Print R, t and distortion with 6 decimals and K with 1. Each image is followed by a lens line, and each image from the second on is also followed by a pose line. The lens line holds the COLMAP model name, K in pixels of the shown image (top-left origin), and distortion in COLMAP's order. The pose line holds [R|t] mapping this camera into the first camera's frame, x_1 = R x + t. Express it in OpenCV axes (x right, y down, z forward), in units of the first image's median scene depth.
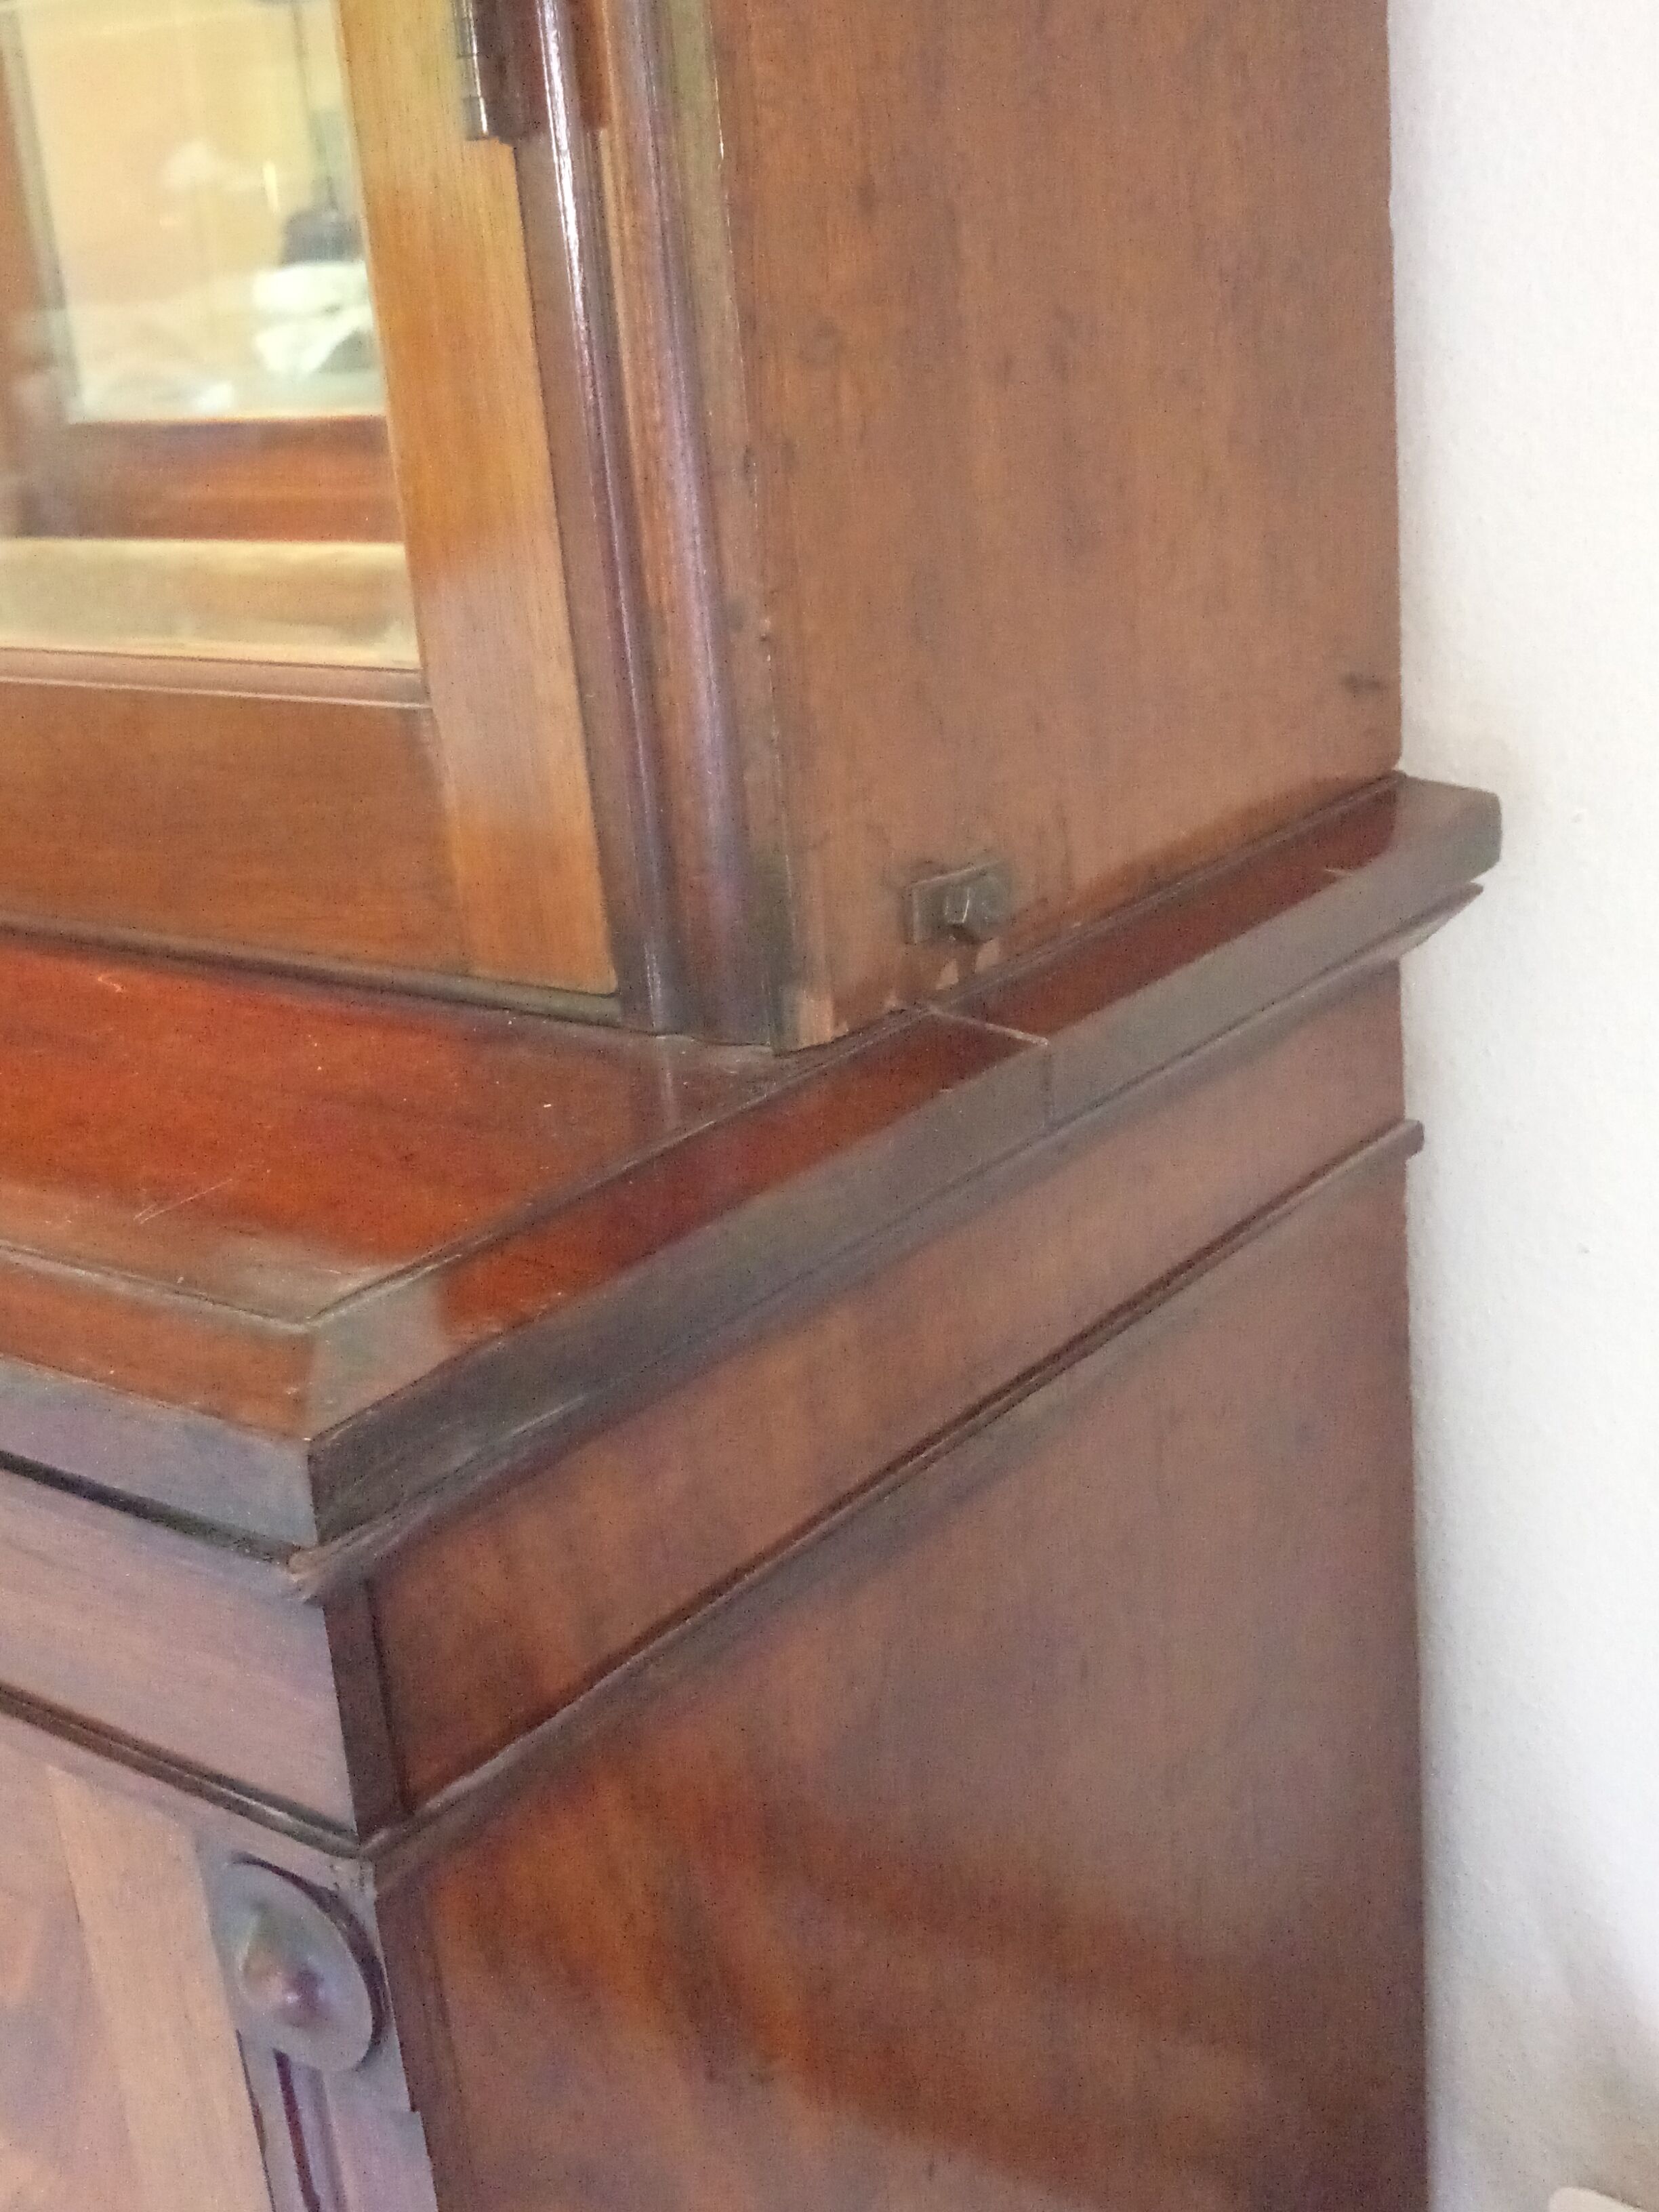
lens RADIAL K [[2762.4, 0, 830.9], [0, 2762.4, 1187.8], [0, 0, 1]] dist [0.293387, -1.009239]
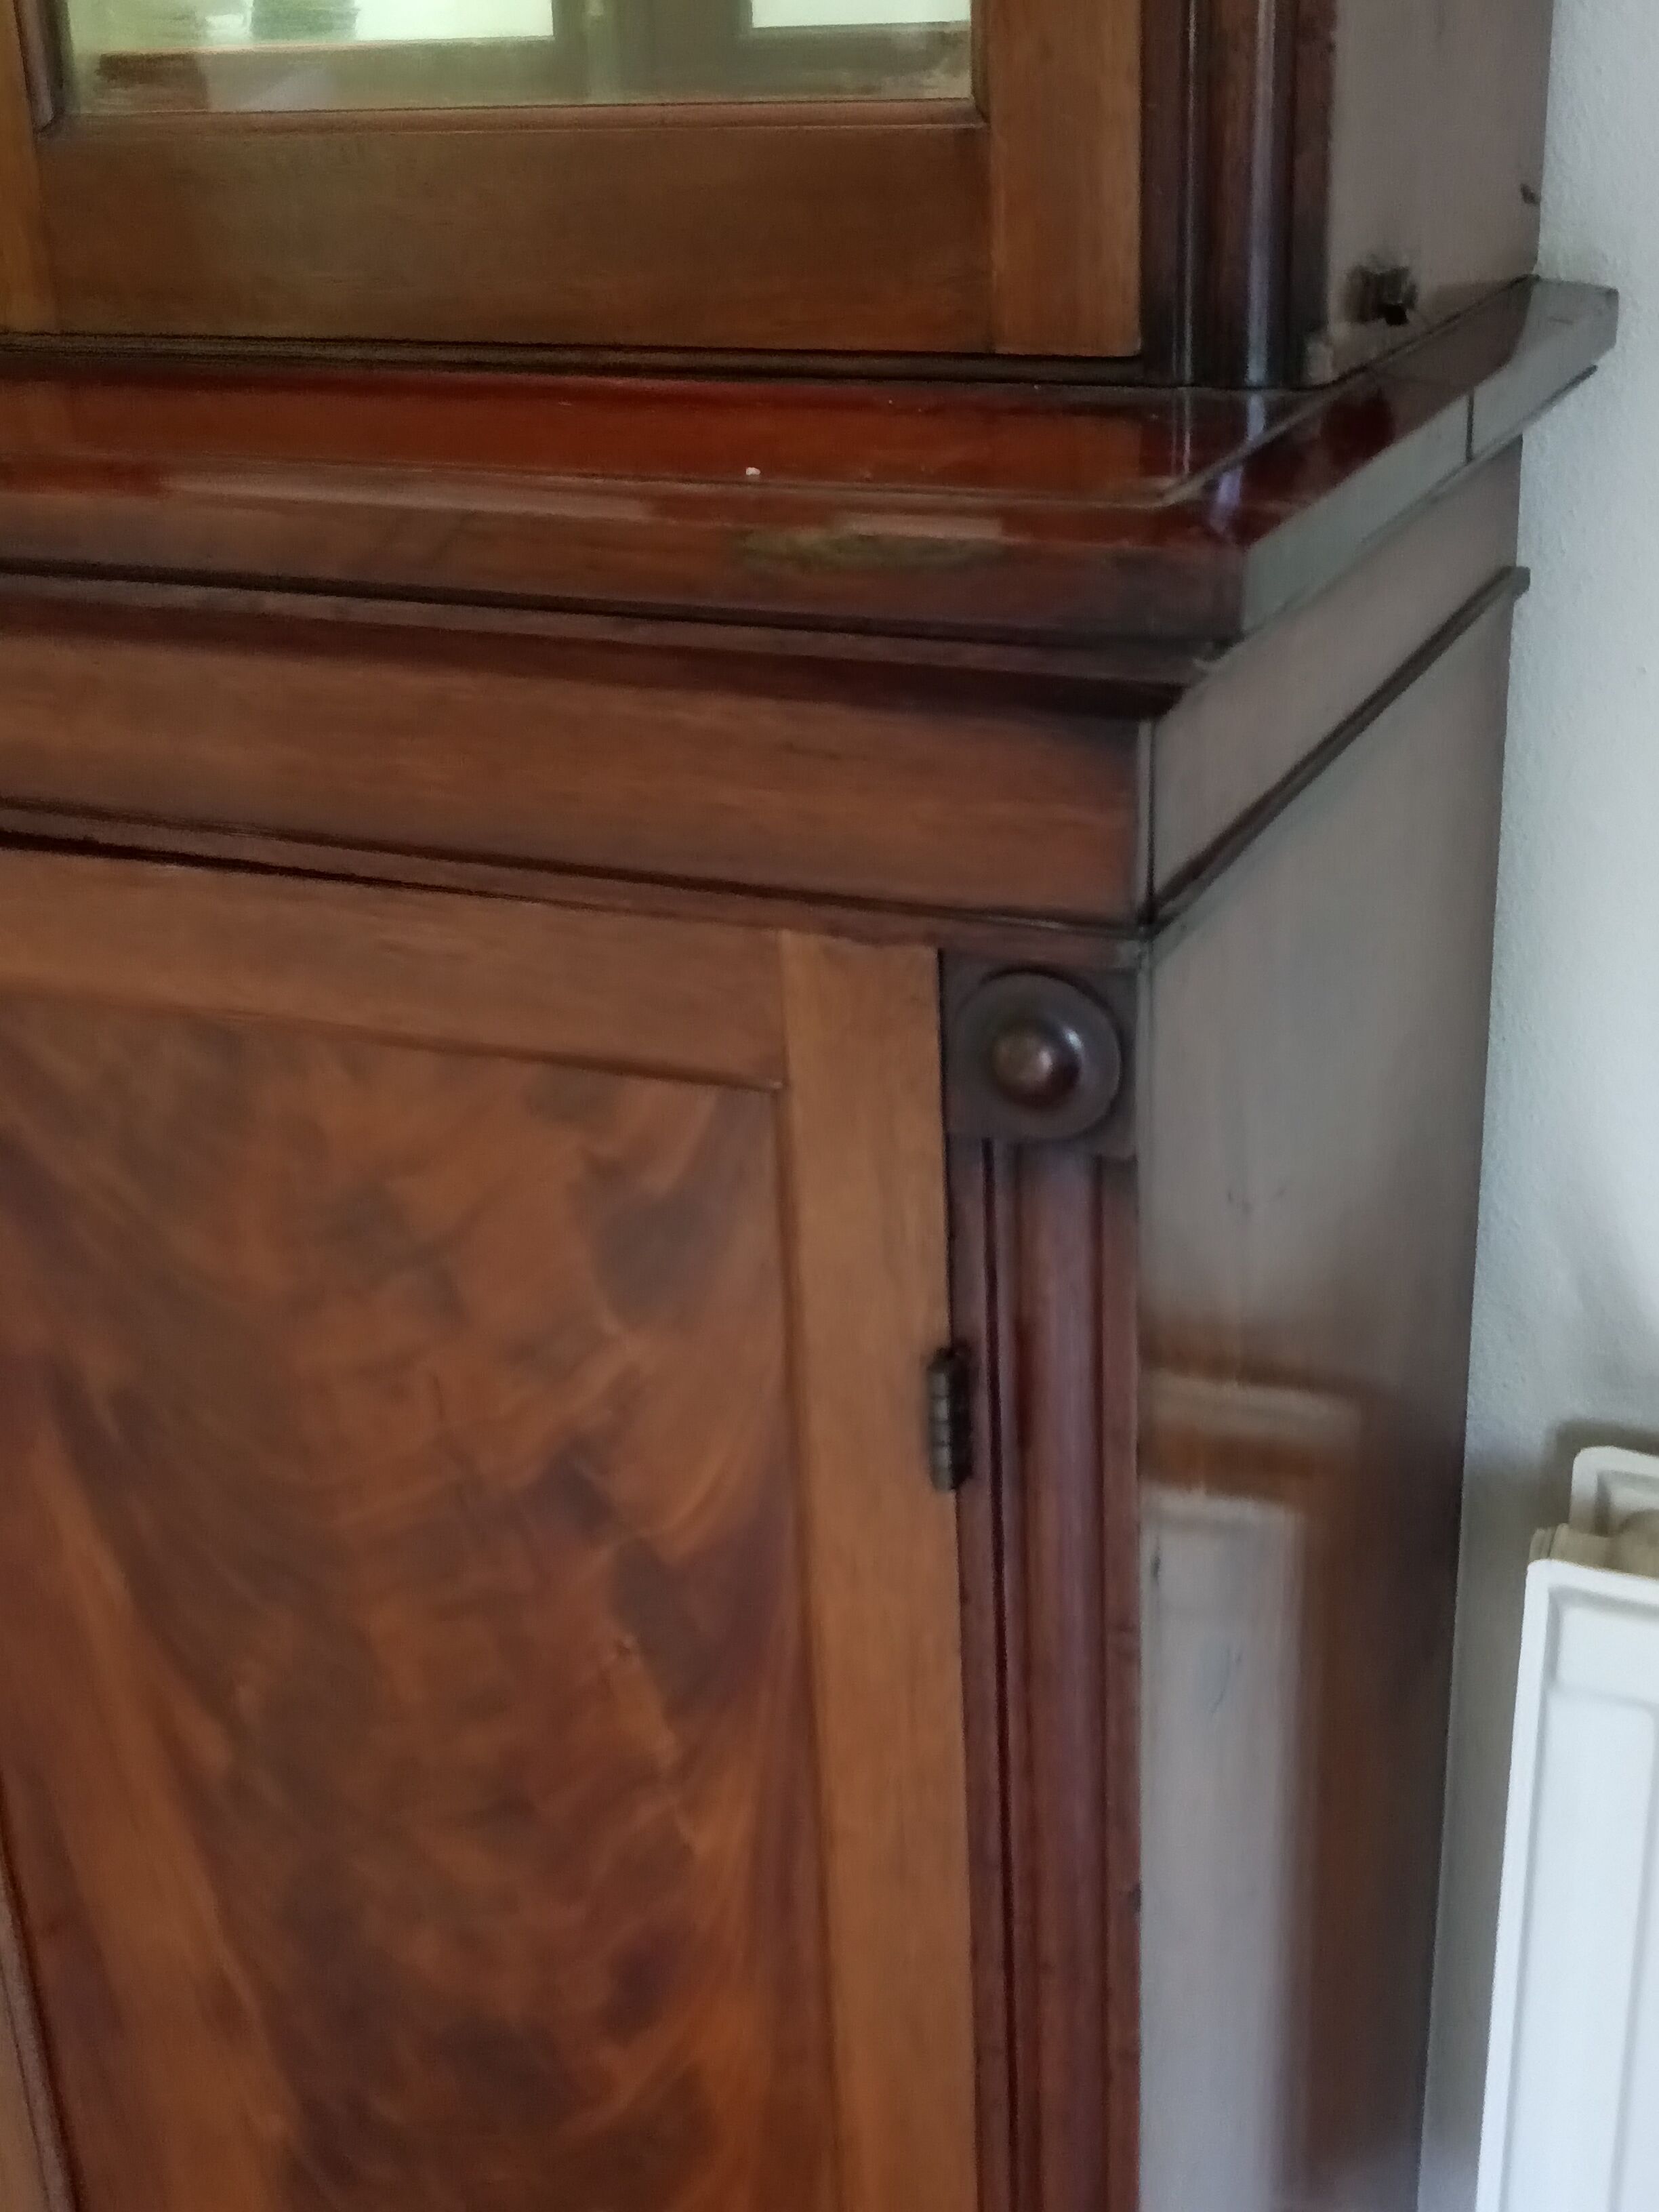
lens RADIAL K [[2738.1, 0, 829.5], [0, 2738.1, 1106.0], [0, 0, 1]] dist [0.008195, -0.030182]
pose [[0.977383, -0.039763, 0.207707, -0.478292], [0.033898, 0.998922, 0.031725, 0.222055], [-0.208744, -0.023967, 0.977677, -0.193521]]
